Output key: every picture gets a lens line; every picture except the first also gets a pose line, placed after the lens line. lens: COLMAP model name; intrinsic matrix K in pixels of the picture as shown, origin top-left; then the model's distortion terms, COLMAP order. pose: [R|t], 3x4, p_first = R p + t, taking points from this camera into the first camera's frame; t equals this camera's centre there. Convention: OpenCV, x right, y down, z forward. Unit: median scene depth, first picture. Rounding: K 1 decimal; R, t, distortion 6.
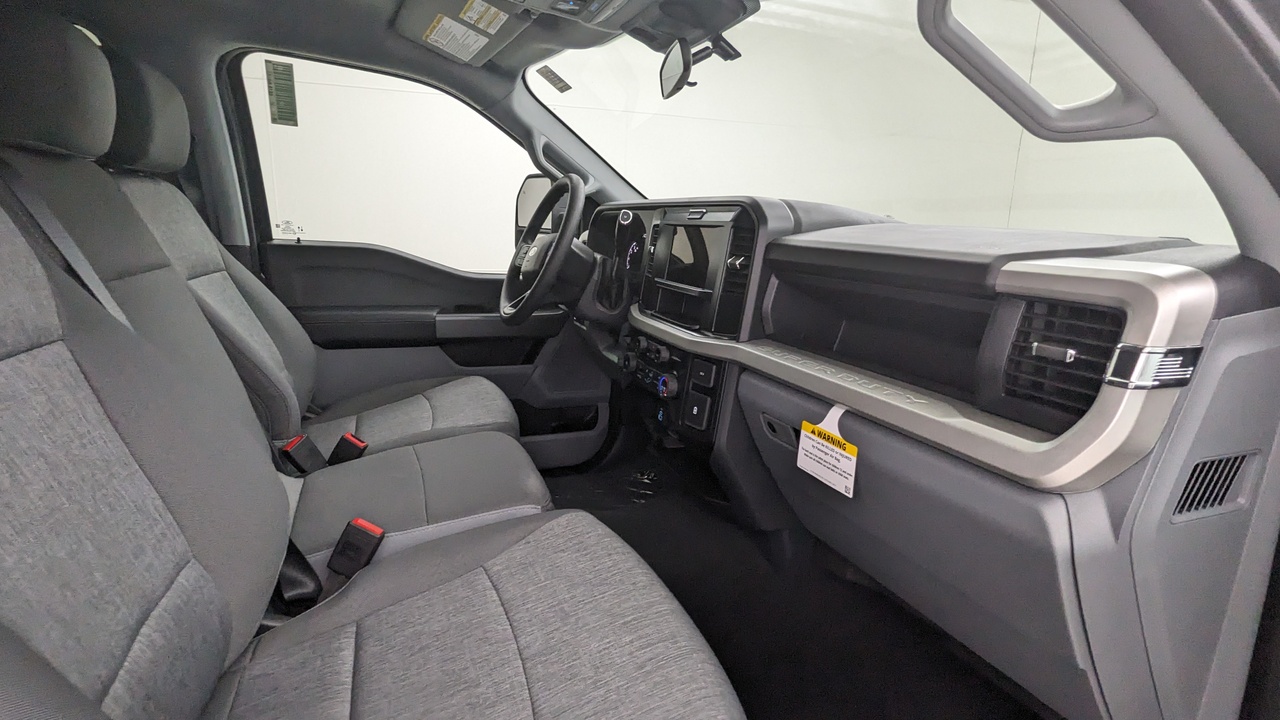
lens RADIAL K [[627.6, 0, 640.0], [0, 627.6, 360.0], [0, 0, 1]] dist [0.015813, -0.000083]
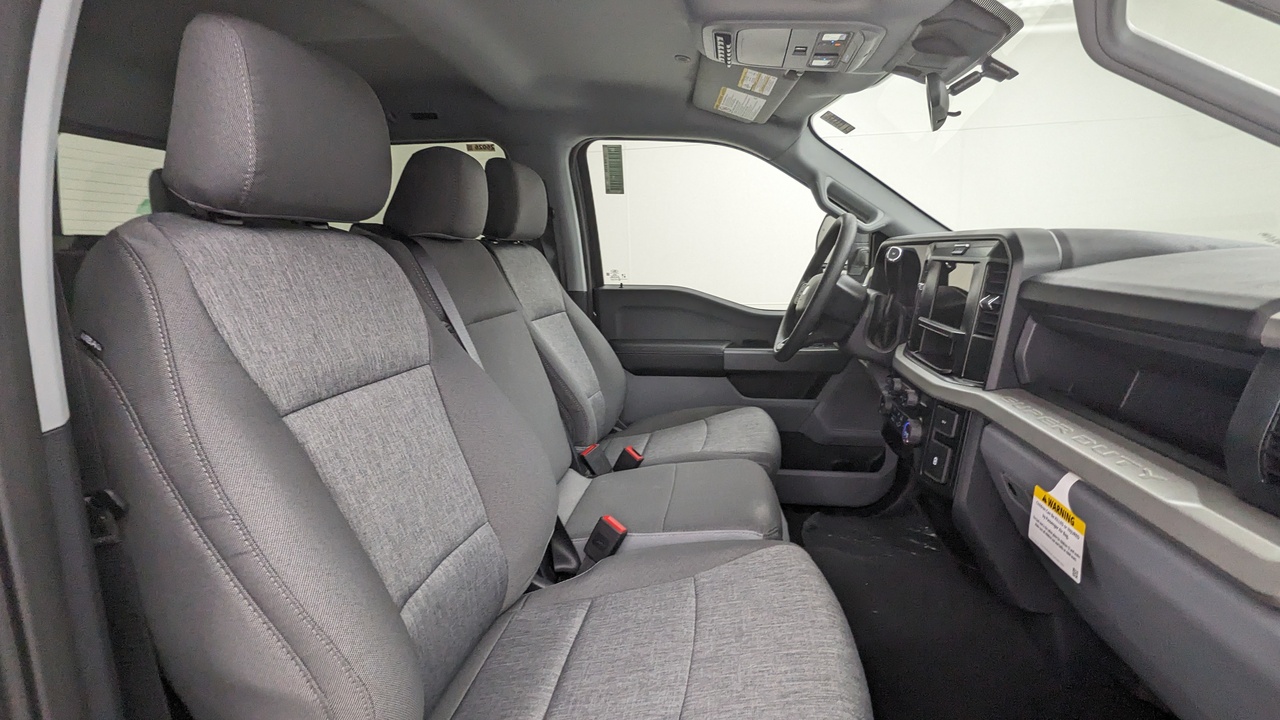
lens RADIAL K [[627.6, 0, 640.0], [0, 627.6, 360.0], [0, 0, 1]] dist [0.015813, -0.000083]
pose [[0.862398, 0.034114, -0.505080, 0.161137], [-0.058665, 0.997739, -0.032778, -0.011304], [0.502820, 0.057899, 0.862450, -0.030046]]
